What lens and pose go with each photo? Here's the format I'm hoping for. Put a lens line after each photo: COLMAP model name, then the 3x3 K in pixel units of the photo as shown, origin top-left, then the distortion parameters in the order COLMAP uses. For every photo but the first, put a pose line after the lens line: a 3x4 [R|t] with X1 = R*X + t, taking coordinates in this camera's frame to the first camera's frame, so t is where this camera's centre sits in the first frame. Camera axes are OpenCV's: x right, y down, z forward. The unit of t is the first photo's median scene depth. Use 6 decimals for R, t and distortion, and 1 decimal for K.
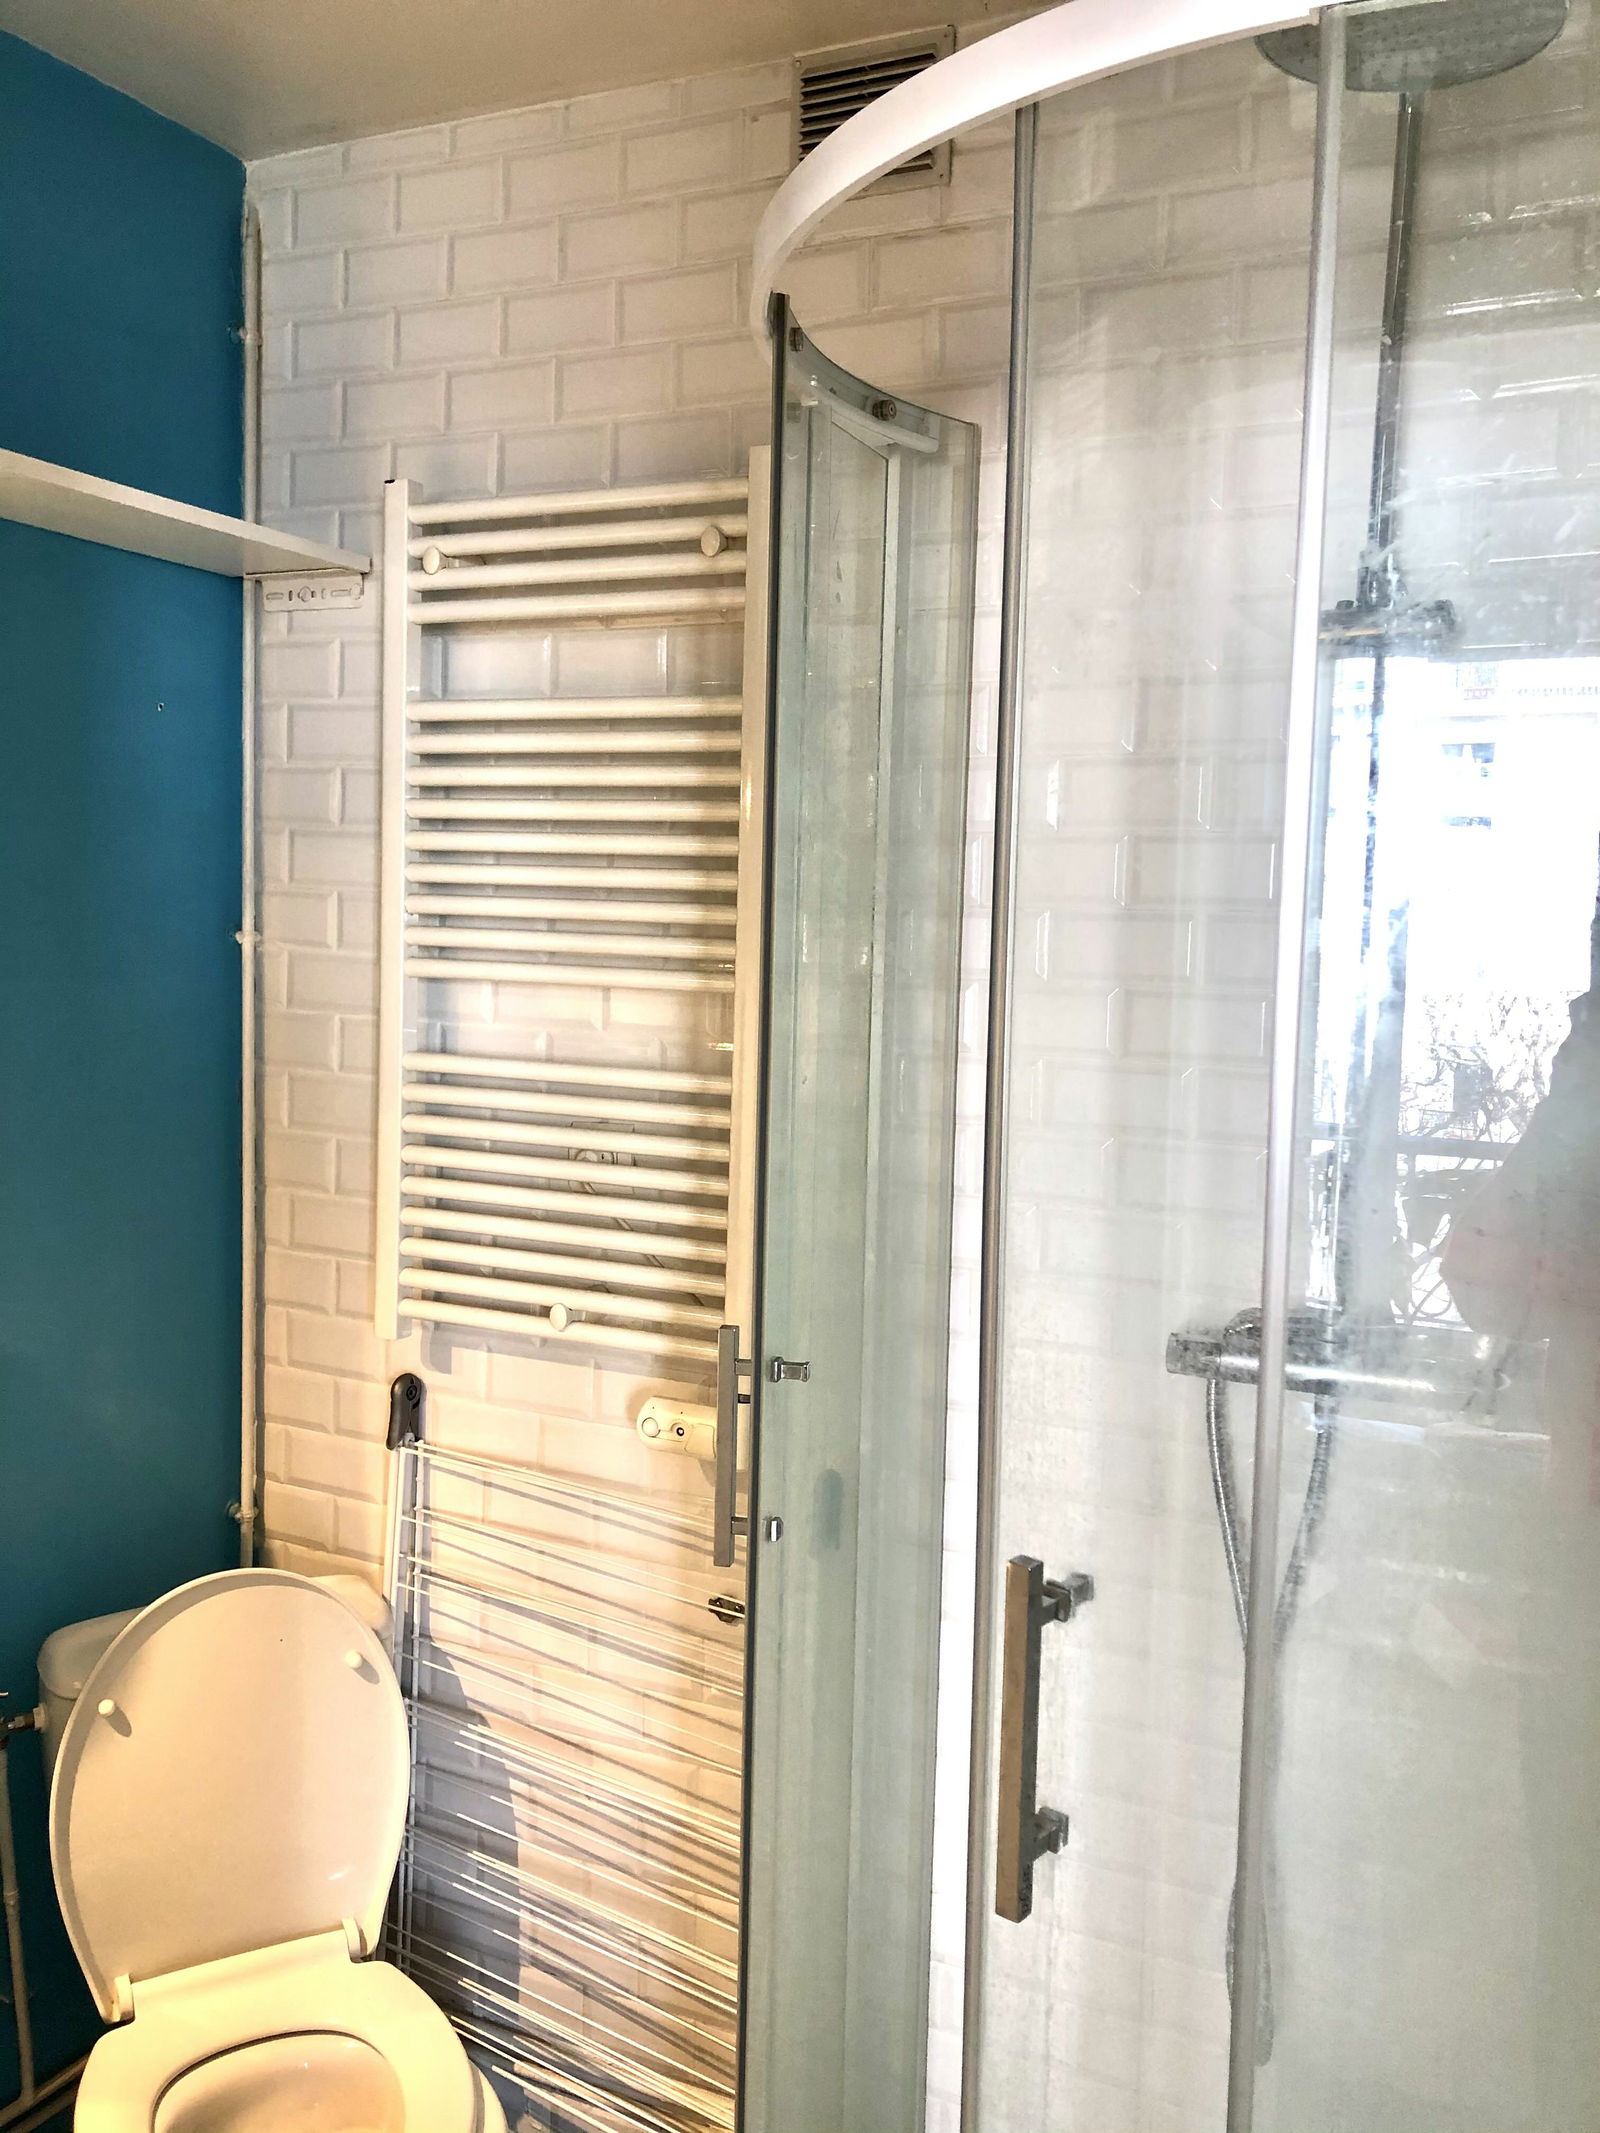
lens RADIAL K [[1757.3, 0, 800.0], [0, 1757.3, 1066.5], [0, 0, 1]] dist [0.075861, -0.104954]
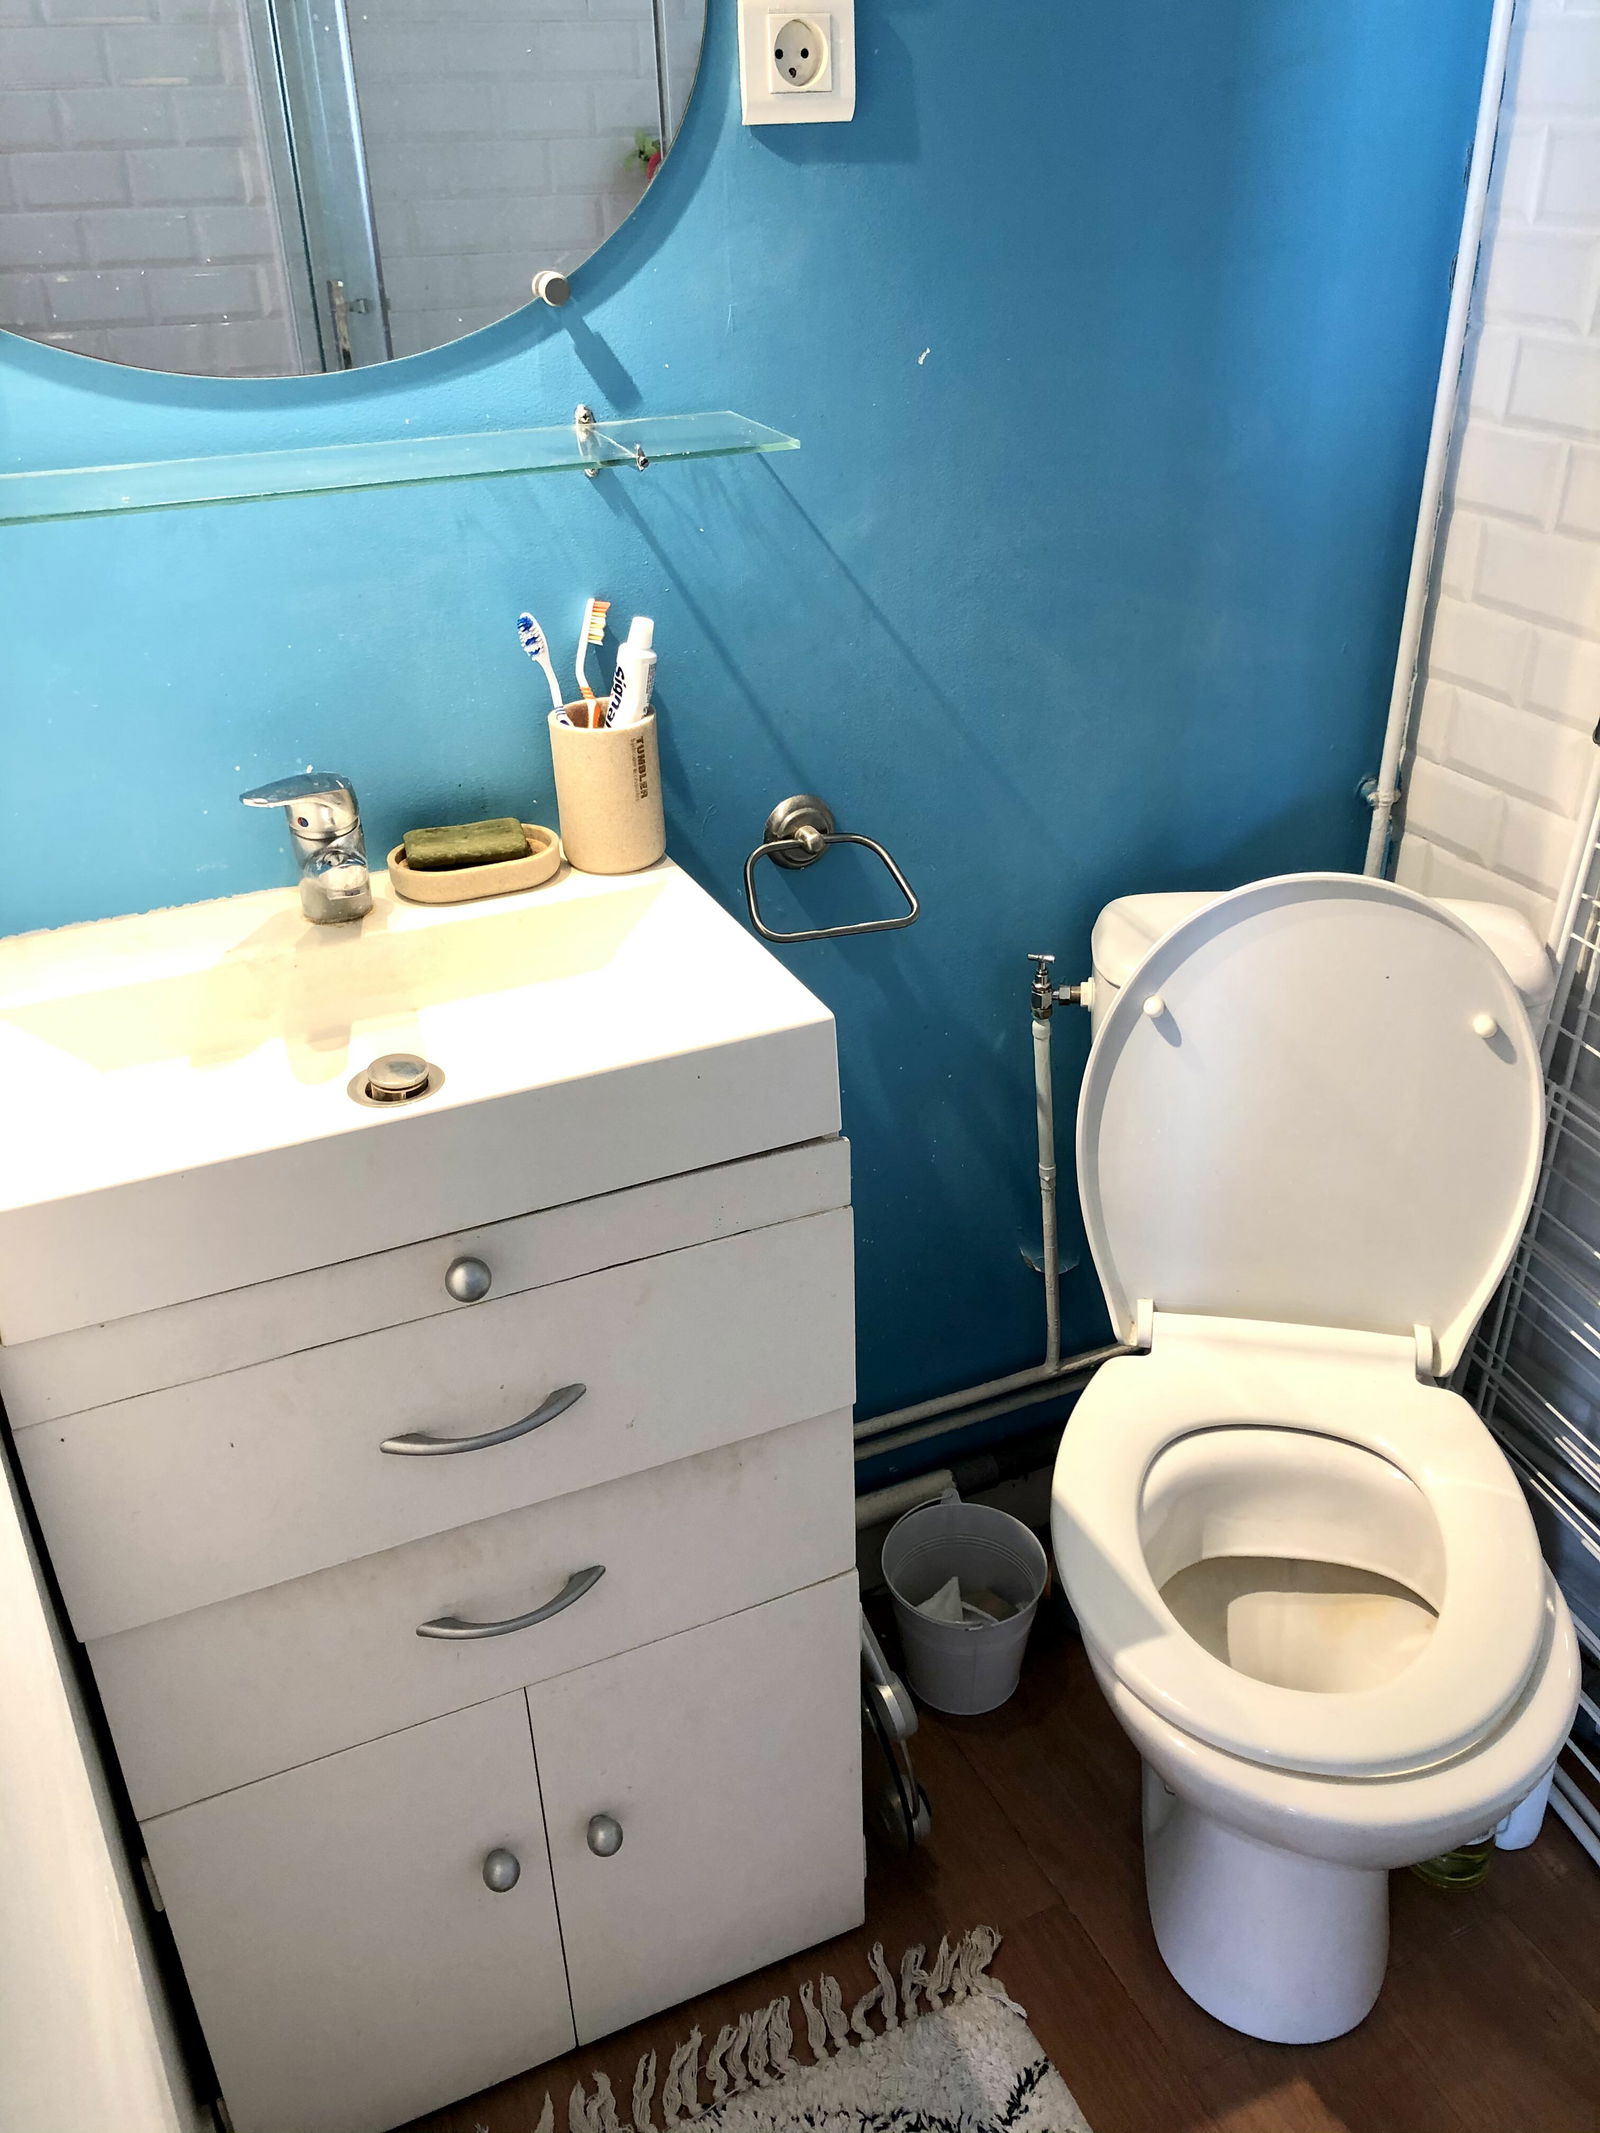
lens RADIAL K [[1712.8, 0, 801.3], [0, 1712.8, 1038.3], [0, 0, 1]] dist [0.000219, 0.007260]
pose [[0.776937, 0.262448, -0.572268, -0.067610], [-0.016970, 0.917369, 0.397677, 0.068136], [0.629350, -0.299259, 0.717191, 0.322566]]
